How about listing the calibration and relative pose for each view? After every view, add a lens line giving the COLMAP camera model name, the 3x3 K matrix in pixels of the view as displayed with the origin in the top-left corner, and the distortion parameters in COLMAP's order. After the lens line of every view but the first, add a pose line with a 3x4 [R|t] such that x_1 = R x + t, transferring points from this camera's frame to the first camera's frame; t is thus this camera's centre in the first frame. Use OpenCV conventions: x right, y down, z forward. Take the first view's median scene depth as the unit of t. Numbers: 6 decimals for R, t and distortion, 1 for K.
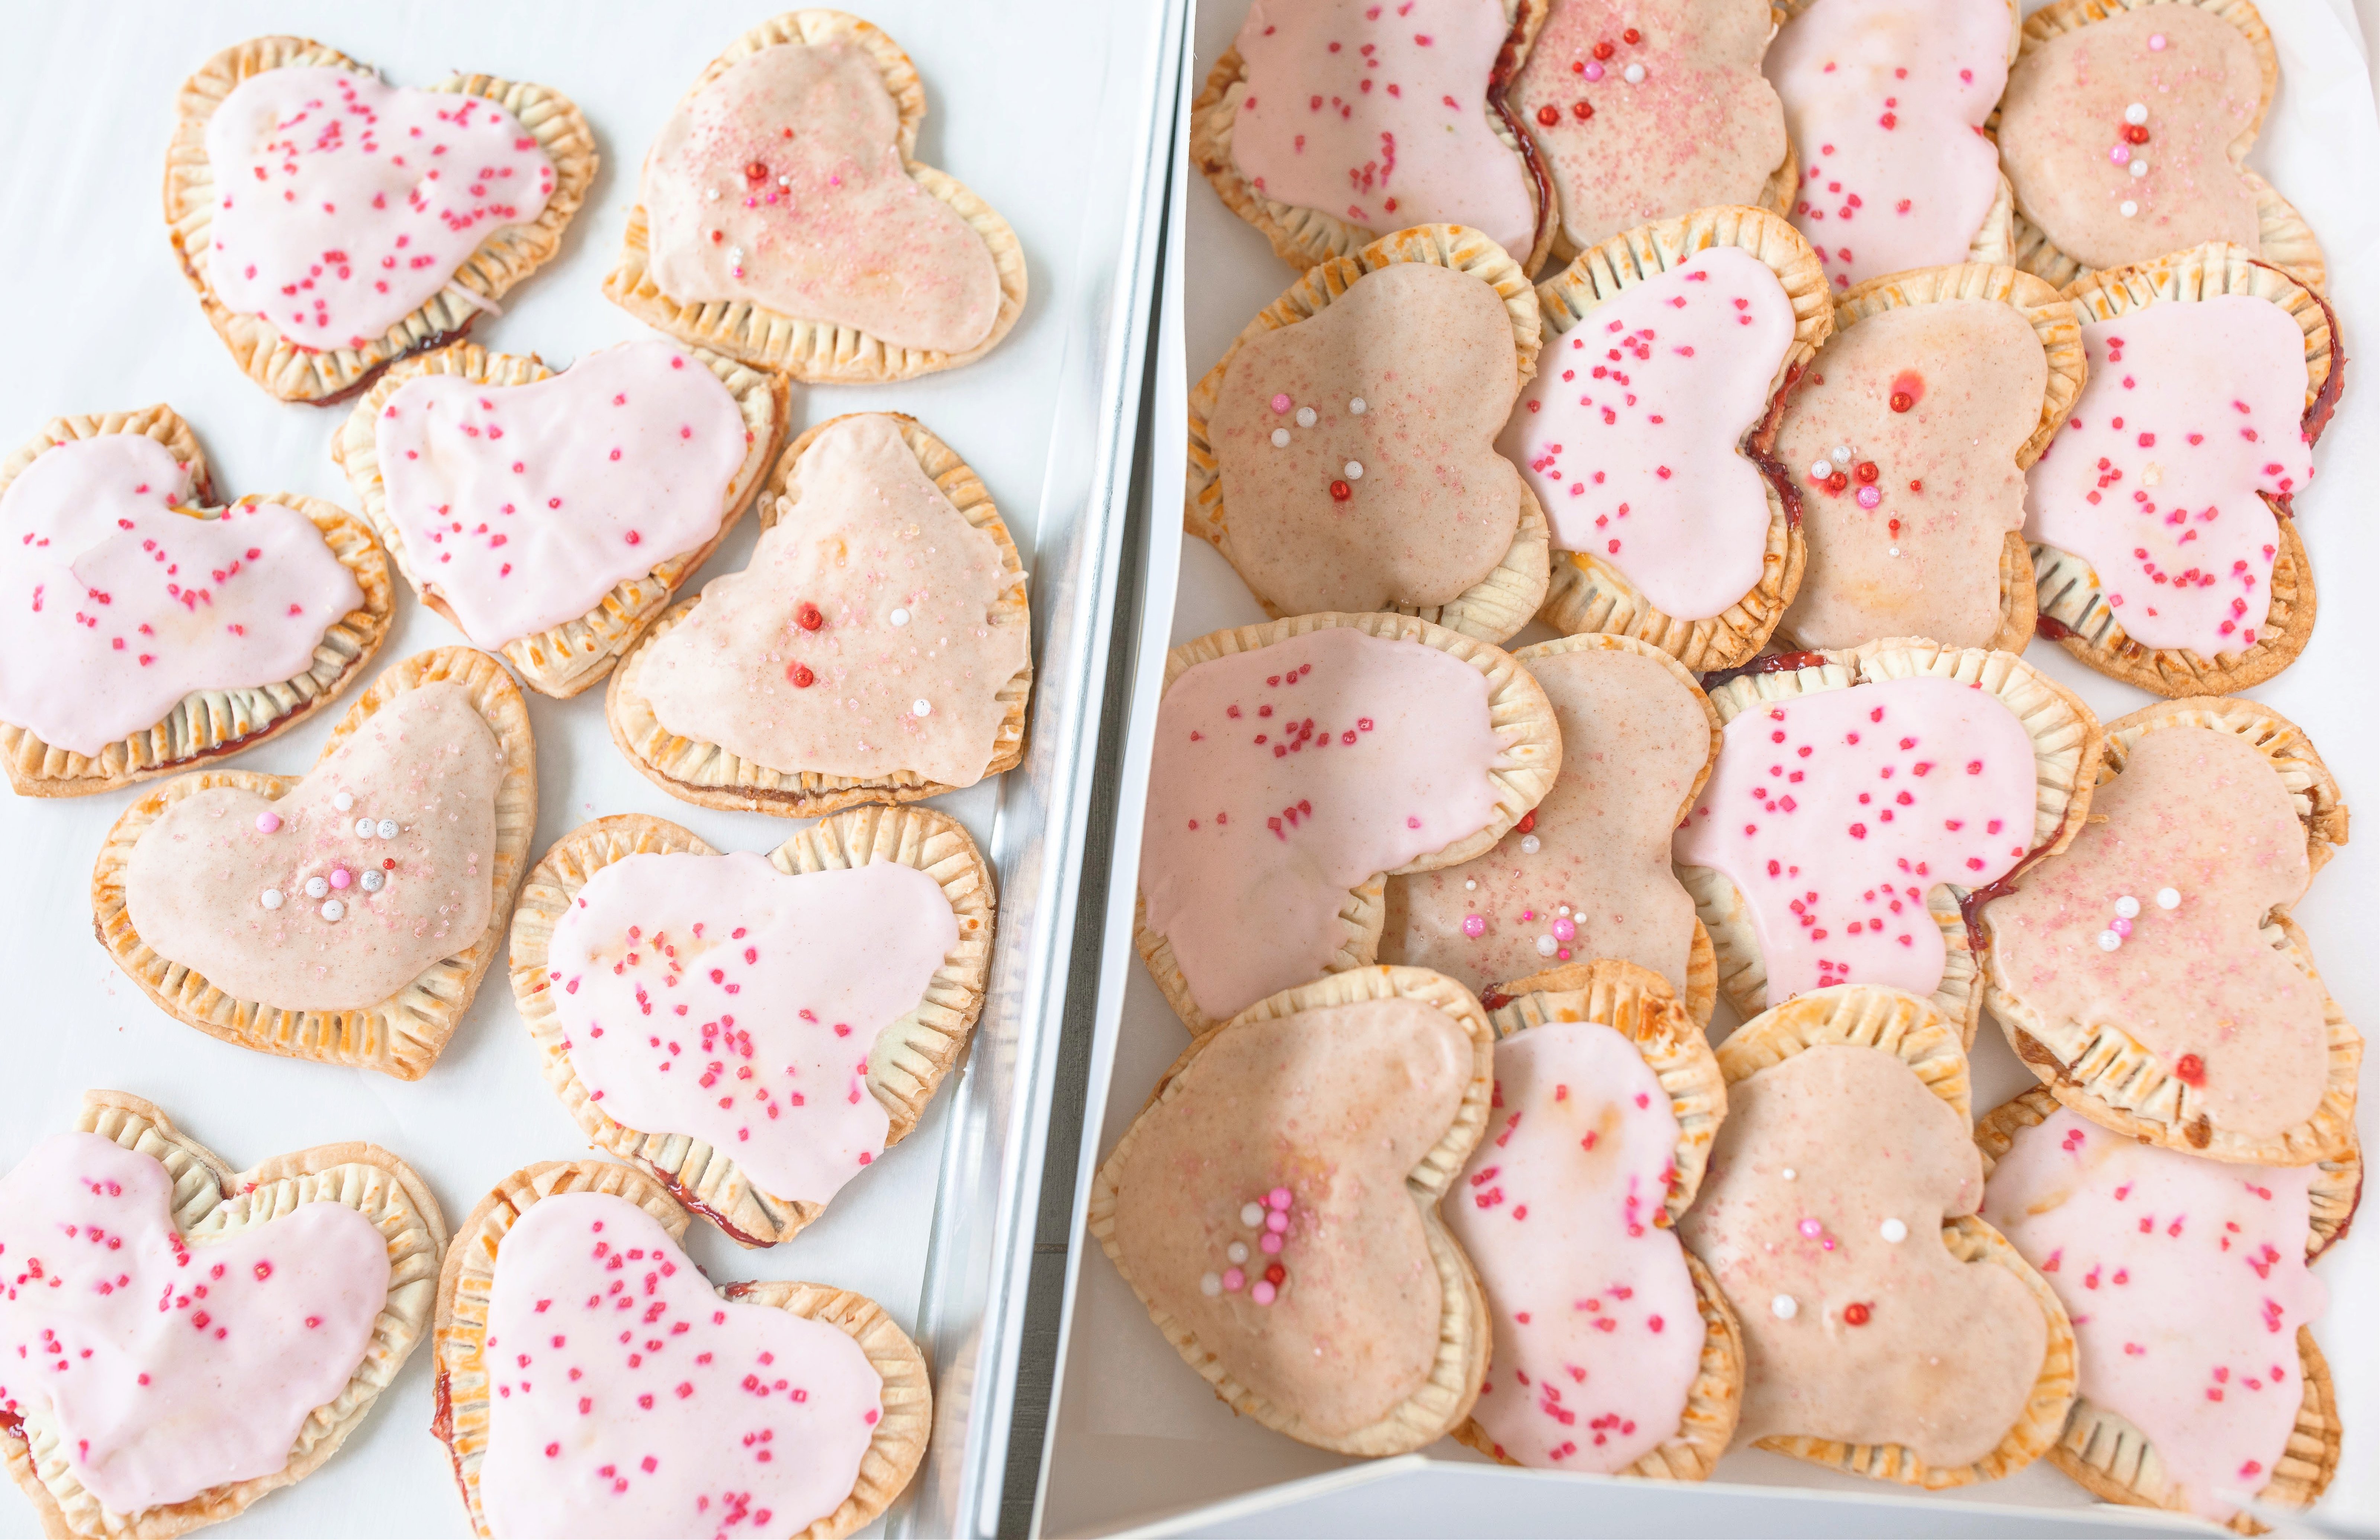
lens RADIAL K [[2452.3, 0, 1190.0], [0, 2452.3, 770.0], [0, 0, 1]] dist [0.003695, 0.003499]
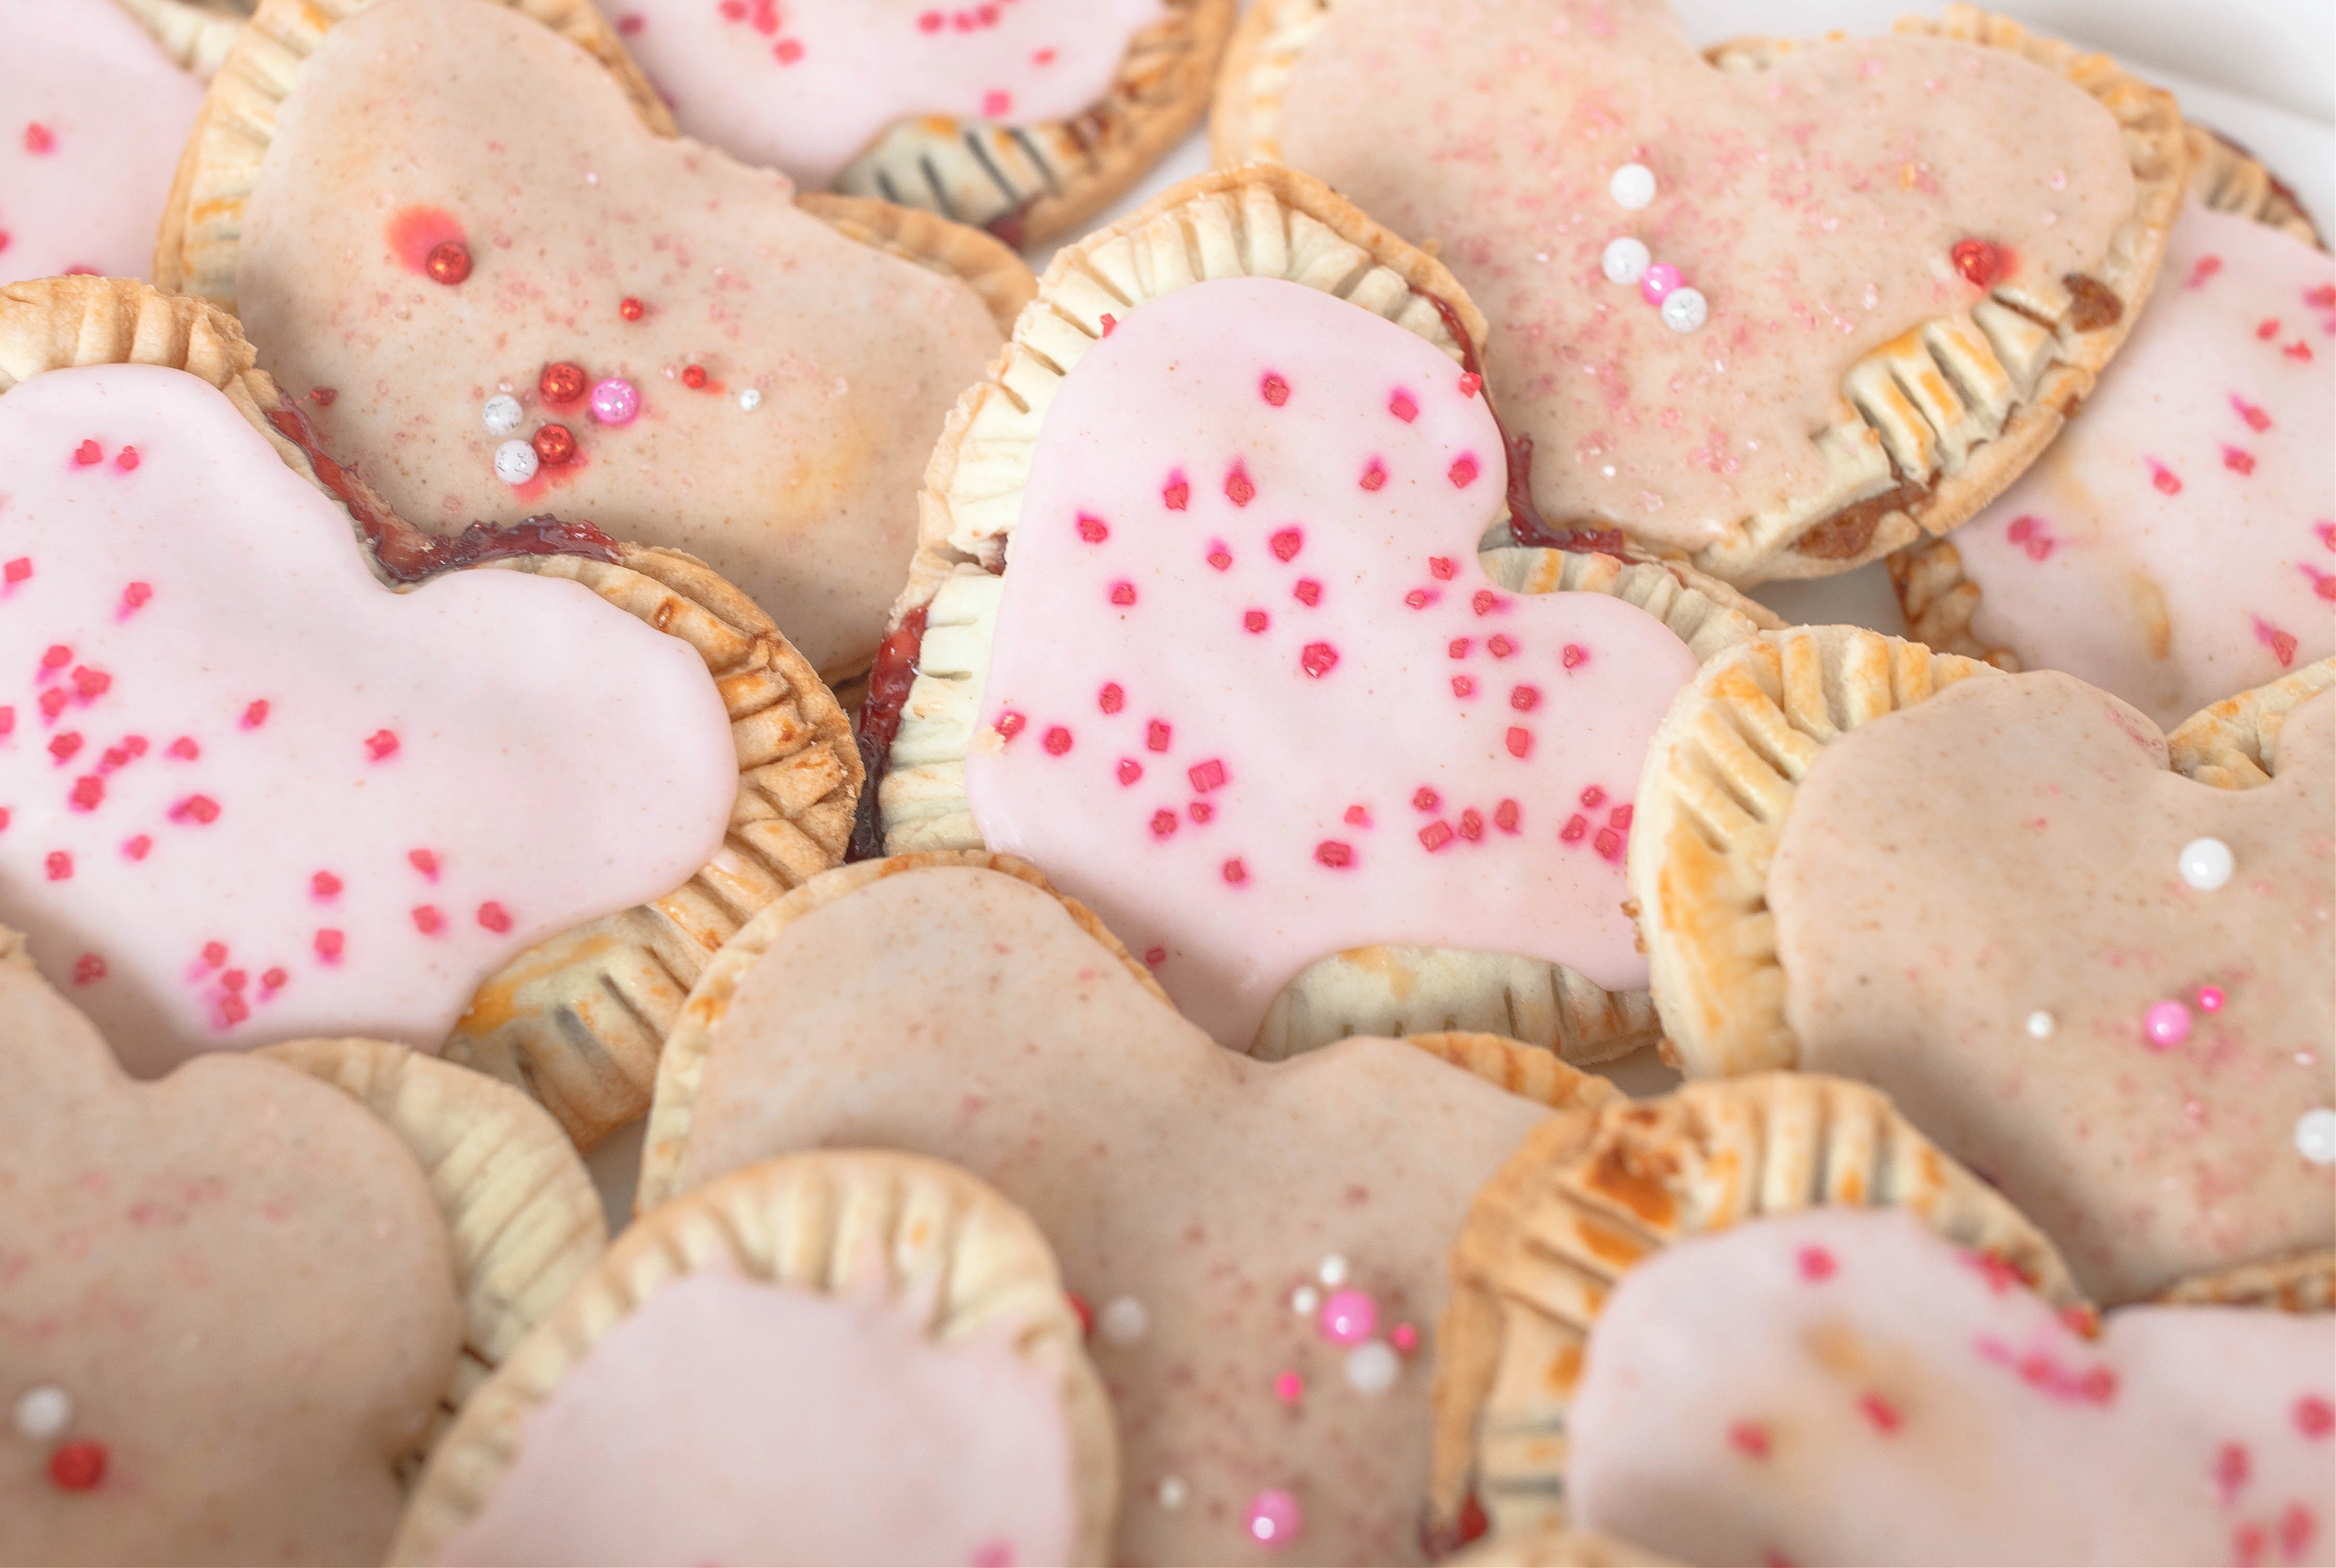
lens RADIAL K [[3431.3, 0, 1168.0], [0, 3431.3, 784.0], [0, 0, 1]] dist [-0.050079, 0.060525]
pose [[0.296880, -0.821123, 0.487462, -0.061402], [0.918981, 0.384398, 0.087824, -0.046617], [-0.259494, 0.421895, 0.868716, 0.462174]]
